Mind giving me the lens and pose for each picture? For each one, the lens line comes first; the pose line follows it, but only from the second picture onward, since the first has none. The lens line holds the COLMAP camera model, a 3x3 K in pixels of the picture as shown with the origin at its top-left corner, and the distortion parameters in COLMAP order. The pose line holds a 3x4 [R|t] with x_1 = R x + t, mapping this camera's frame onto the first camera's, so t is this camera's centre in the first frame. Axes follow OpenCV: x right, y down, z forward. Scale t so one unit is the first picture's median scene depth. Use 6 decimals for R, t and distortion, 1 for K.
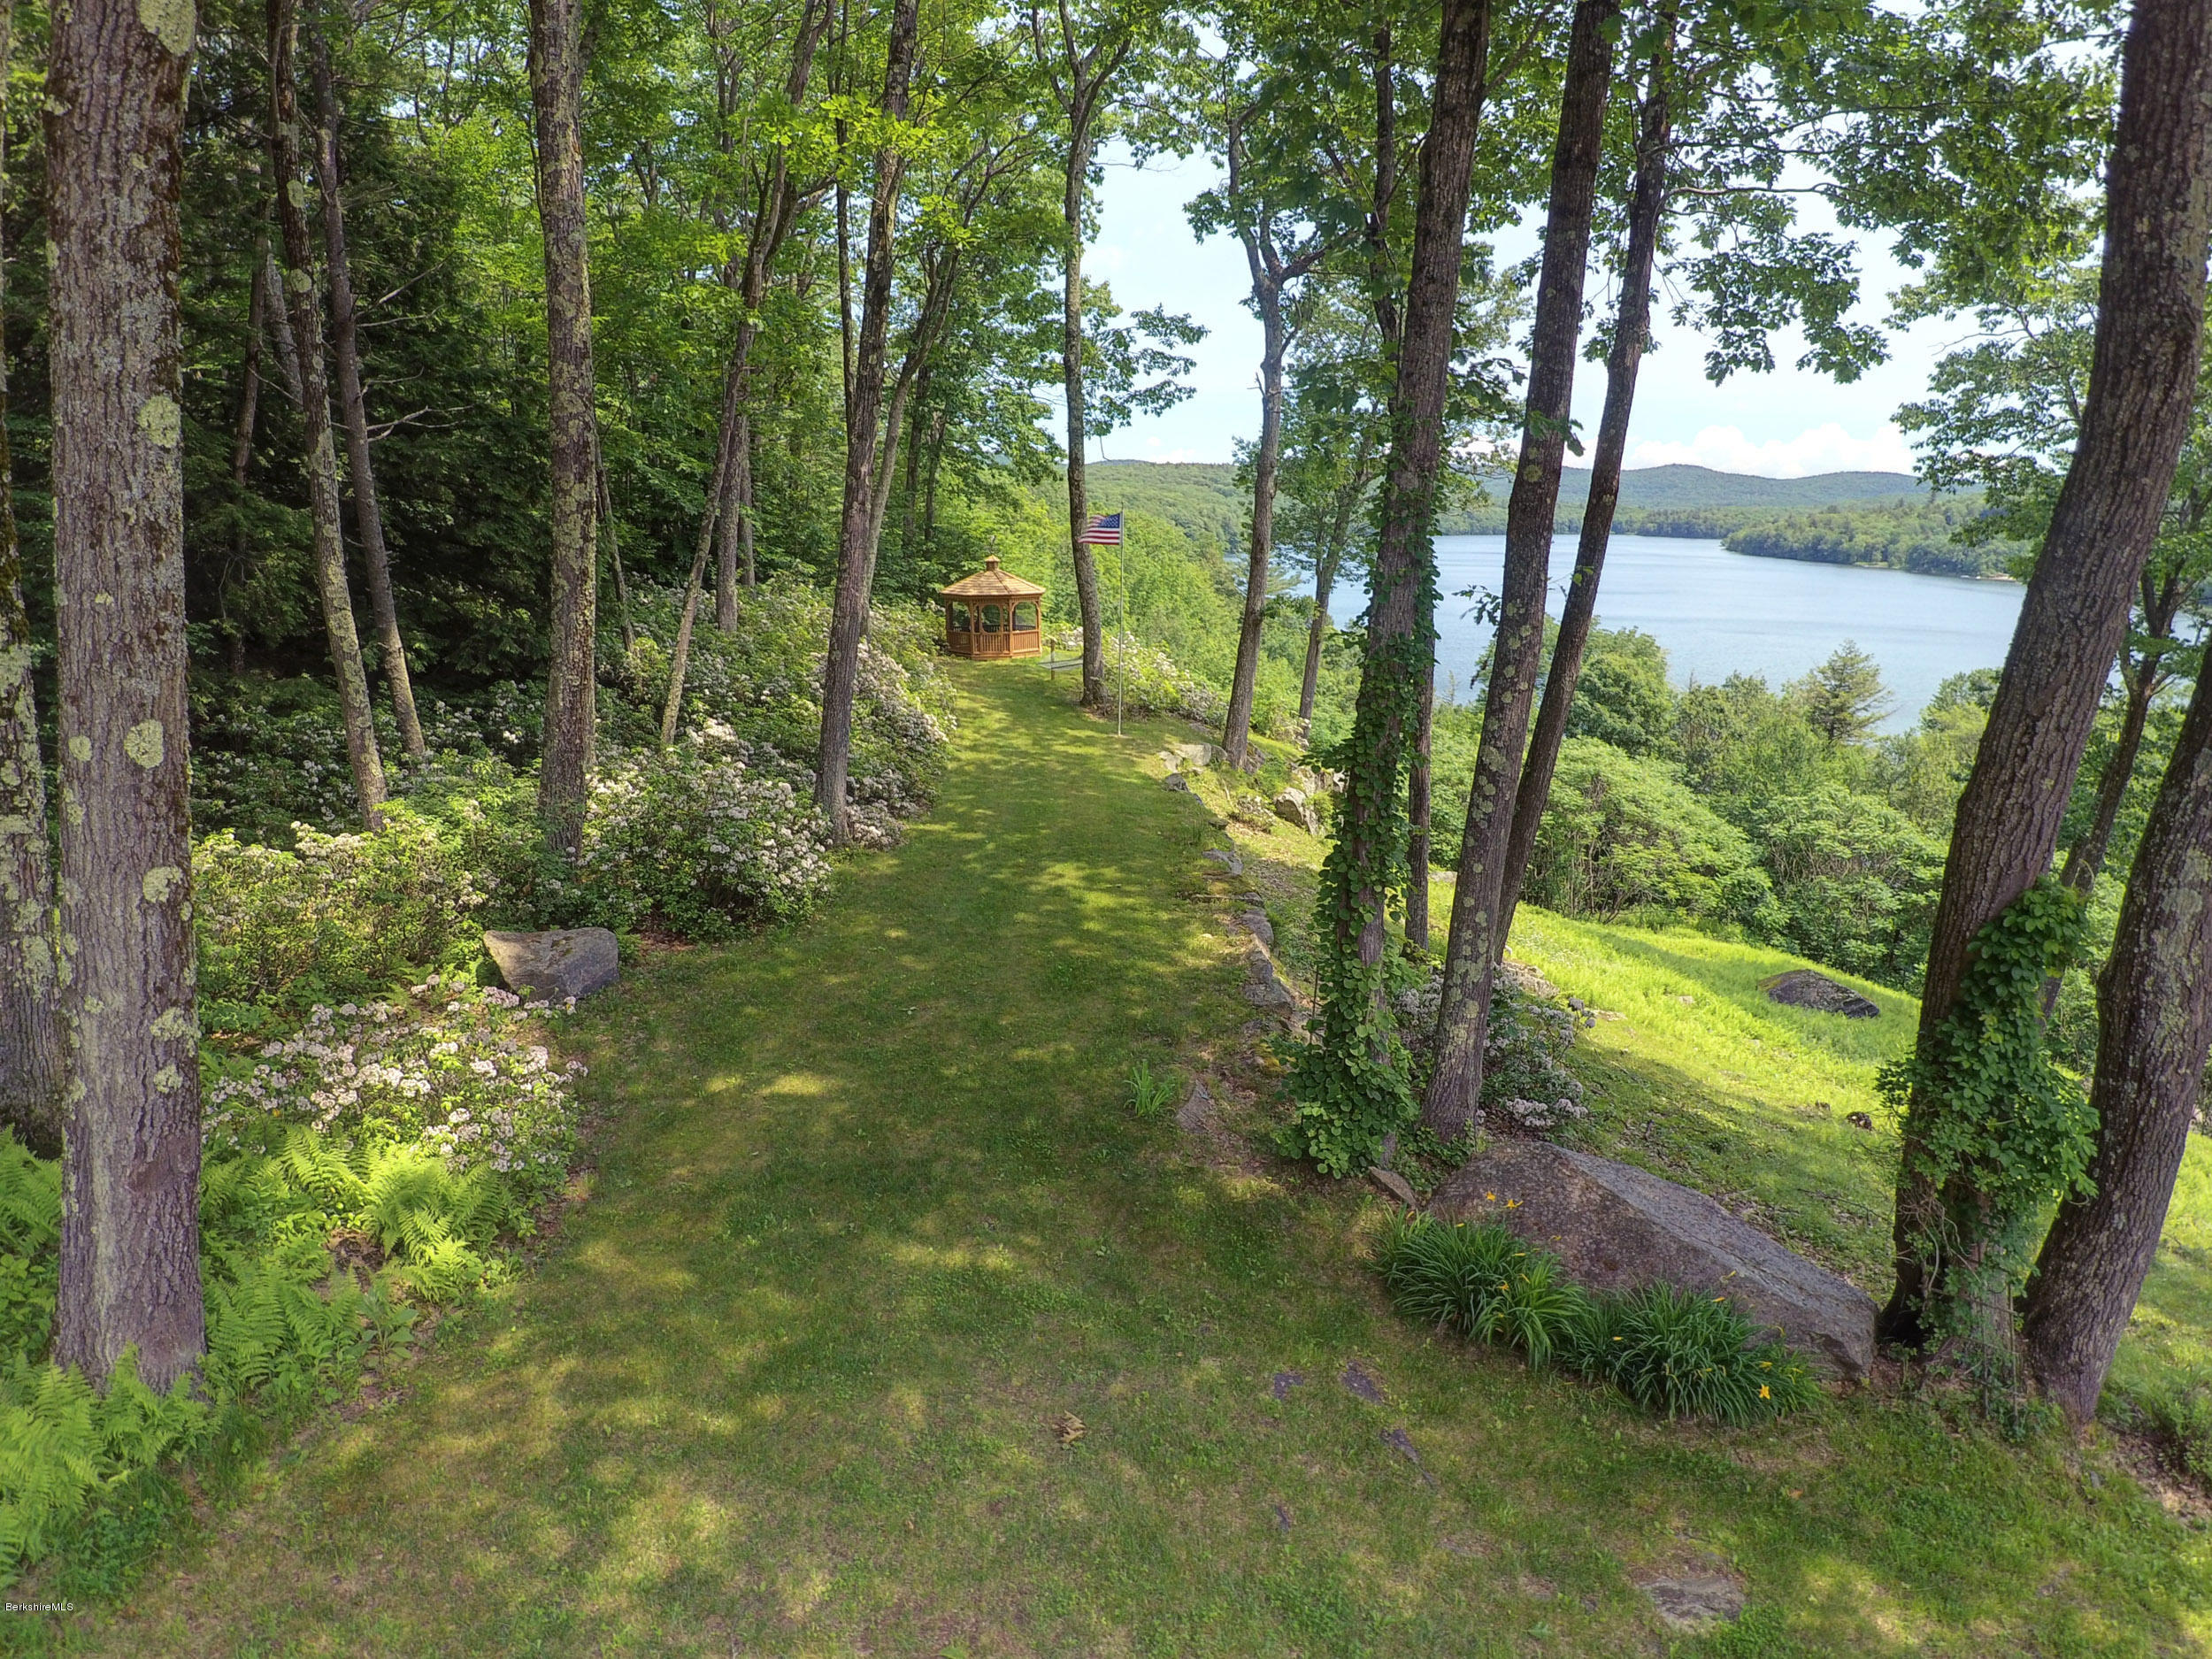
lens RADIAL K [[1123.9, 0, 1118.9], [0, 1123.9, 841.8], [0, 0, 1]] dist [-0.054273, -0.001513]
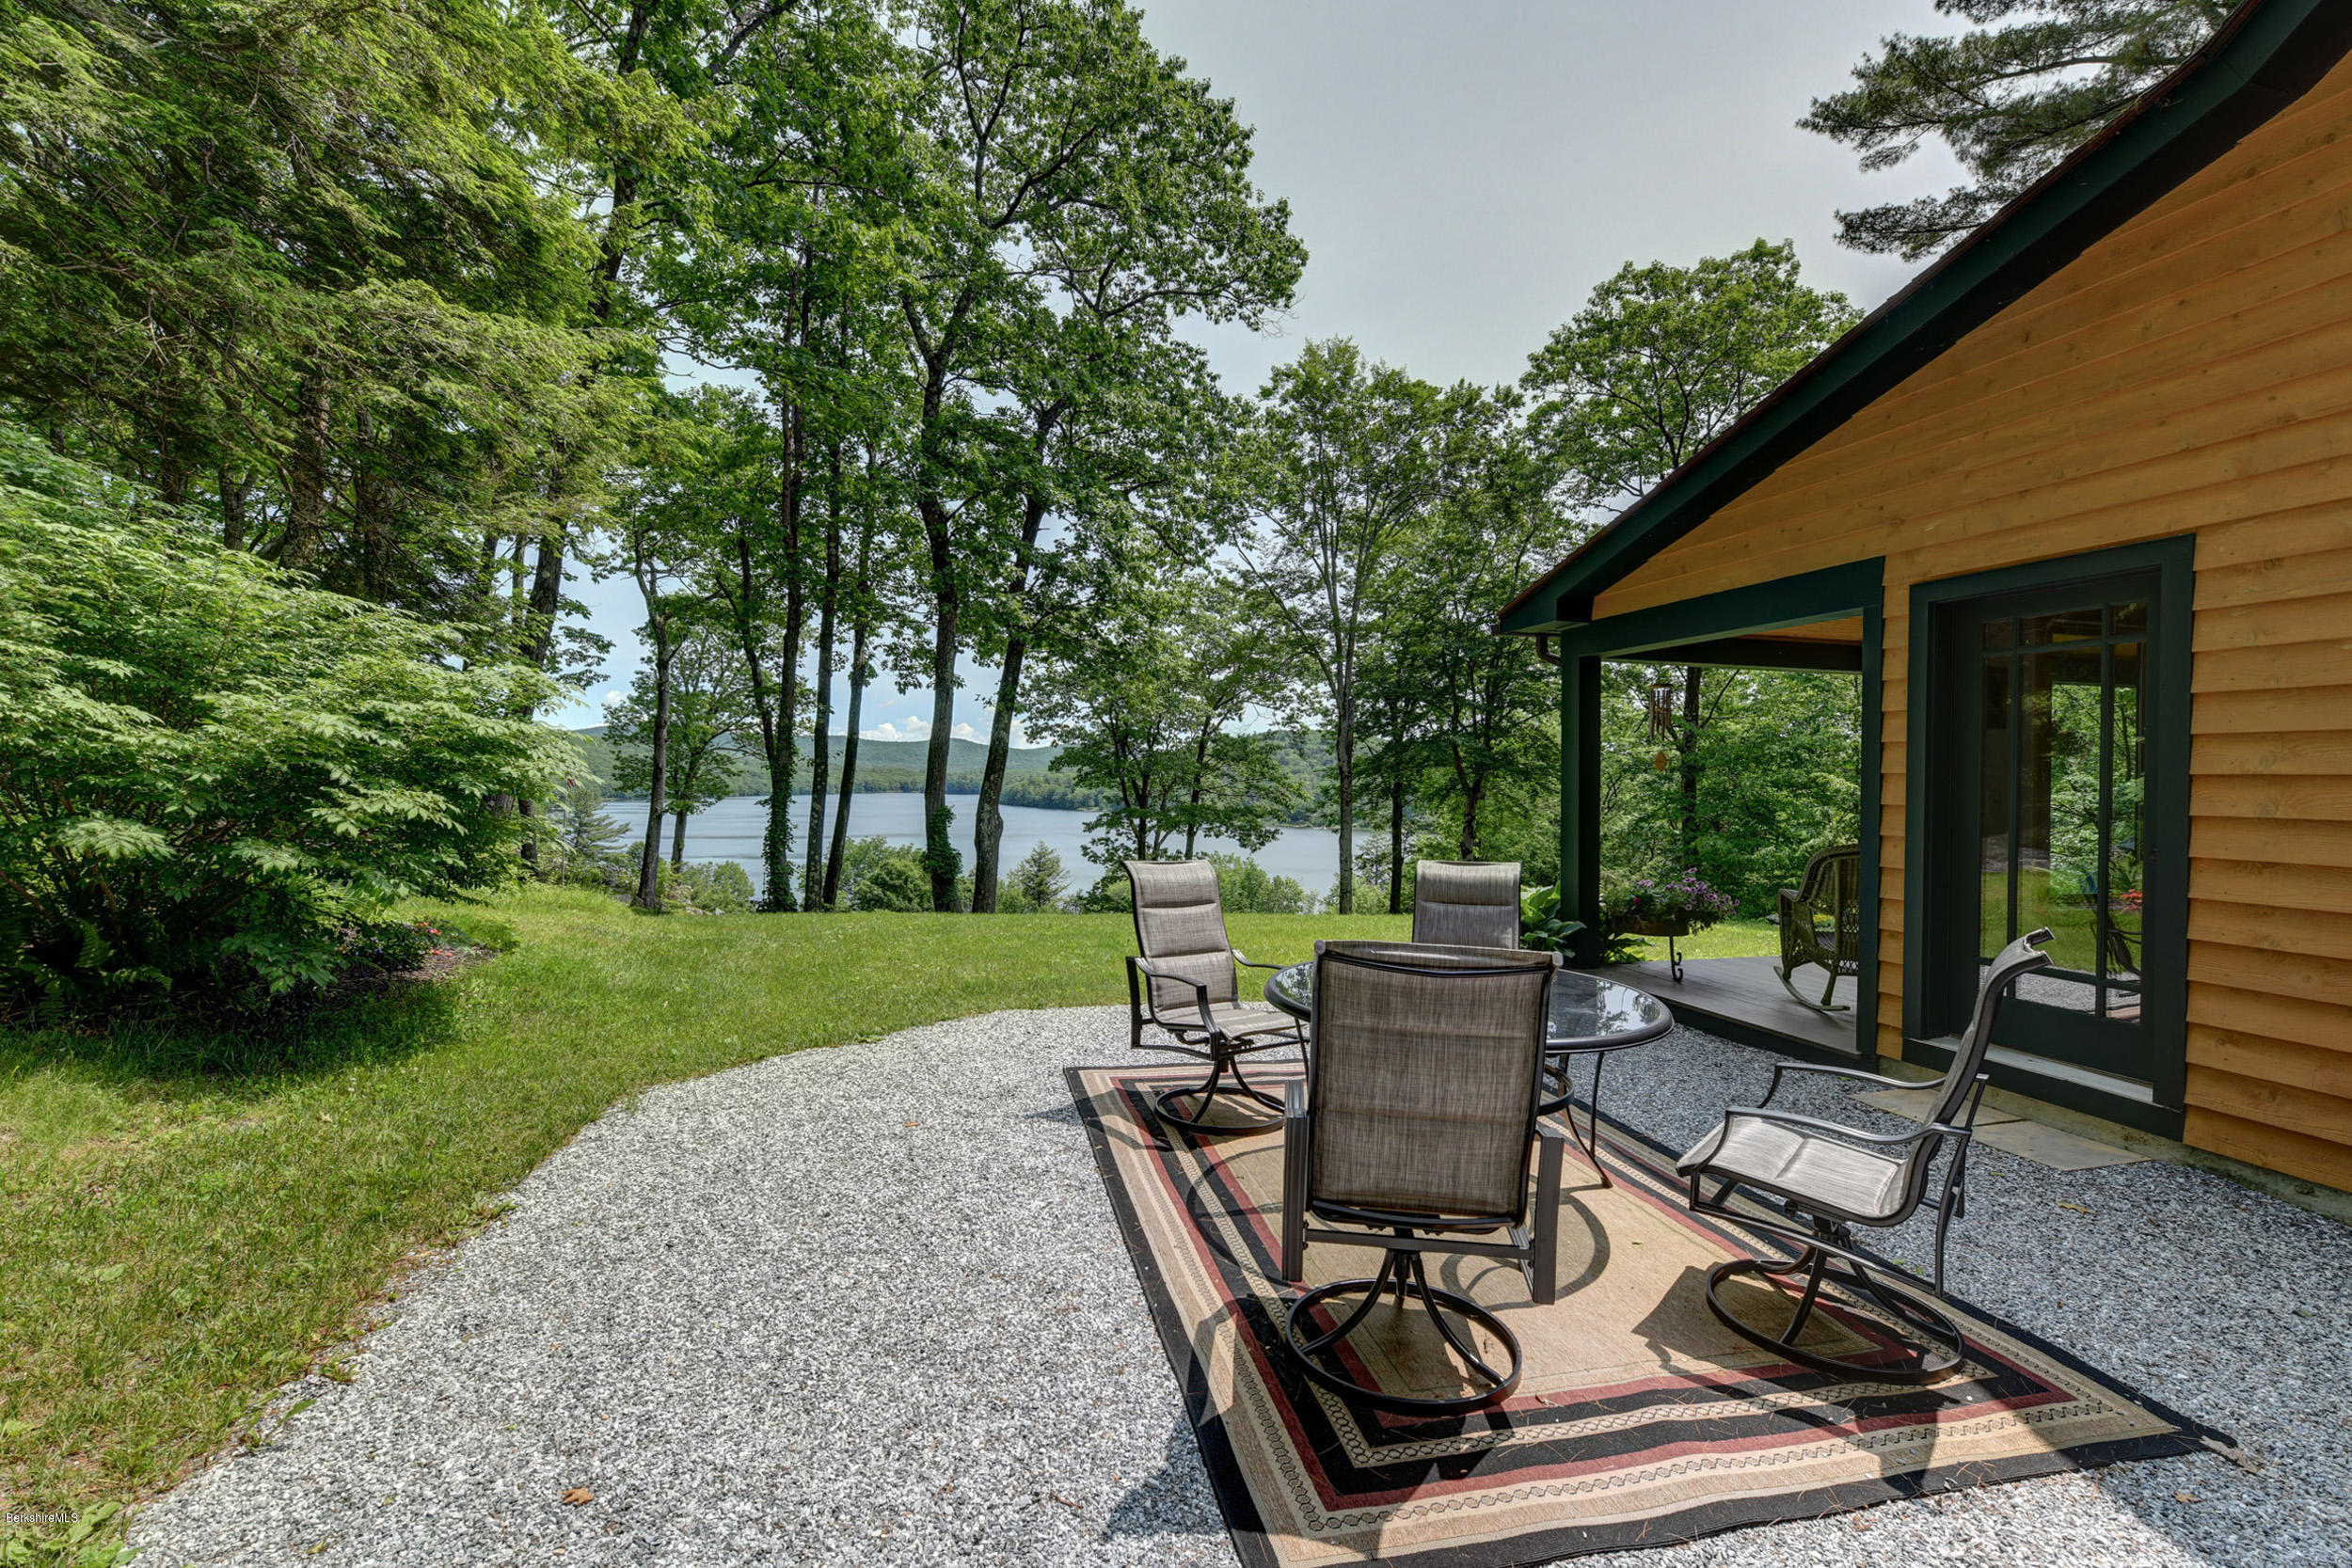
lens RADIAL K [[1001.3, 0, 1184.5], [0, 1001.3, 785.9], [0, 0, 1]] dist [-0.002293, -0.000467]
pose [[0.776735, -0.001313, 0.629827, -0.125439], [0.174615, 0.961247, -0.213340, 0.126903], [-0.605139, 0.275686, 0.746863, -0.343393]]
